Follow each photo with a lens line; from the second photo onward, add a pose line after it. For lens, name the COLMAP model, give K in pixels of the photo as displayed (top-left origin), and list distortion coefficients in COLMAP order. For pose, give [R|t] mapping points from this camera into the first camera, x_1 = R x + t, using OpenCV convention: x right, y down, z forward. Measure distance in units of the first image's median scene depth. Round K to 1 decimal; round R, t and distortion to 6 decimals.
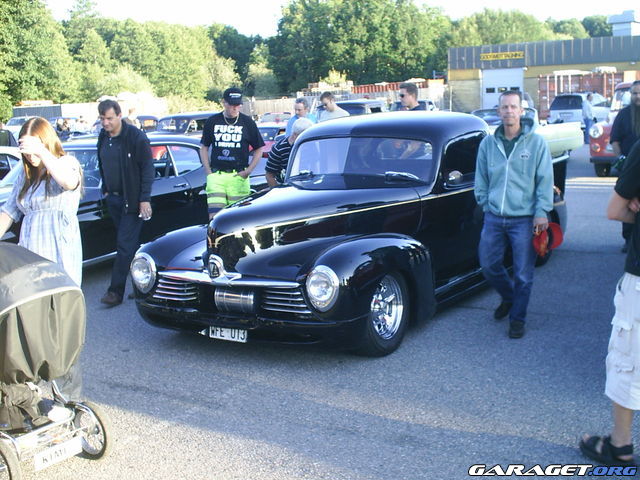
lens RADIAL K [[840.6, 0, 319.6], [0, 840.6, 241.5], [0, 0, 1]] dist [-0.070996, 0.000000]
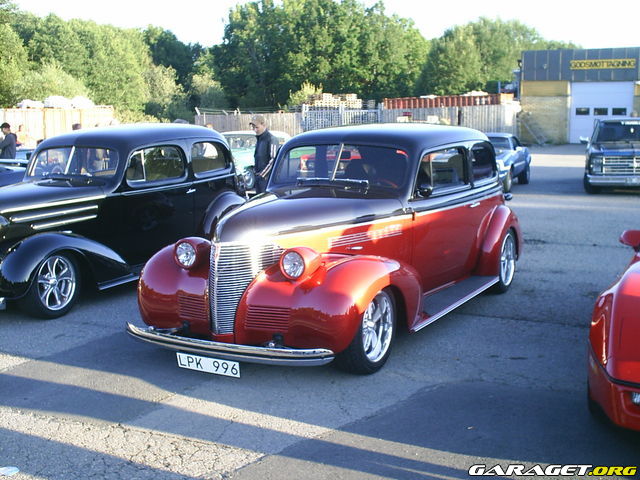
lens RADIAL K [[840.6, 0, 320.5], [0, 840.6, 238.7], [0, 0, 1]] dist [-0.070996, 0.000000]
pose [[0.994292, 0.020623, 0.104685, -0.042350], [-0.017600, 0.999403, -0.029719, -0.021575], [-0.105236, 0.027707, 0.994061, 0.146321]]
